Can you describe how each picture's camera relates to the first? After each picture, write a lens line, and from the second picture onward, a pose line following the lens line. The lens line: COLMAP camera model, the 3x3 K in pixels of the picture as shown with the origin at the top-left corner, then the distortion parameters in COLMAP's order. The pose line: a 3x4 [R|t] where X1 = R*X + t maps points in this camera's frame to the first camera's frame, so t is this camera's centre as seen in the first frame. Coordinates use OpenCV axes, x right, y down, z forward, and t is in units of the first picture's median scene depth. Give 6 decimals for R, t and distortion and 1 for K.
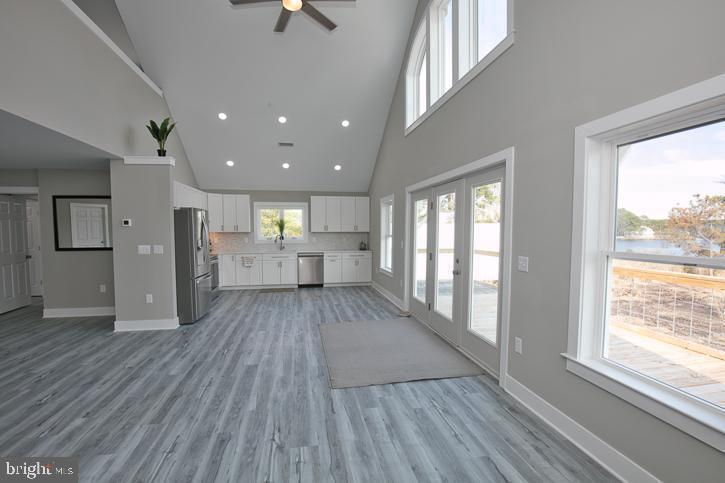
lens RADIAL K [[334.3, 0, 364.3], [0, 334.3, 245.2], [0, 0, 1]] dist [-0.035027, 0.006871]
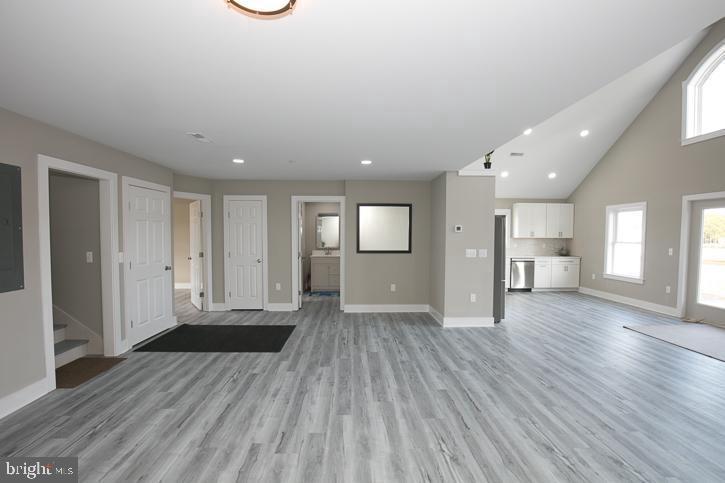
lens RADIAL K [[334.3, 0, 365.2], [0, 334.3, 244.8], [0, 0, 1]] dist [-0.035027, 0.006871]
pose [[0.989055, 0.012367, -0.147027, -0.875747], [-0.014587, 0.999795, -0.014033, 0.006056], [0.146824, 0.016024, 0.989033, -0.156848]]
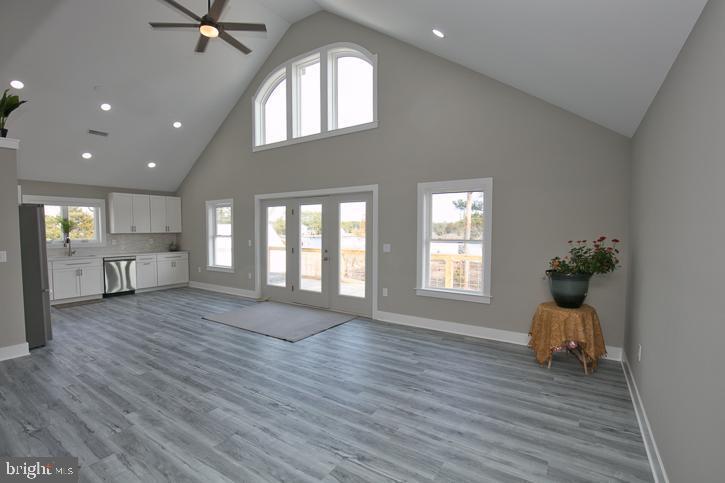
lens RADIAL K [[334.3, 0, 364.6], [0, 334.3, 245.1], [0, 0, 1]] dist [-0.035027, 0.006871]
pose [[0.701844, -0.033837, 0.711526, -0.577962], [0.035204, 0.999298, 0.012798, 0.006389], [-0.711460, 0.016067, 0.702543, -0.145210]]
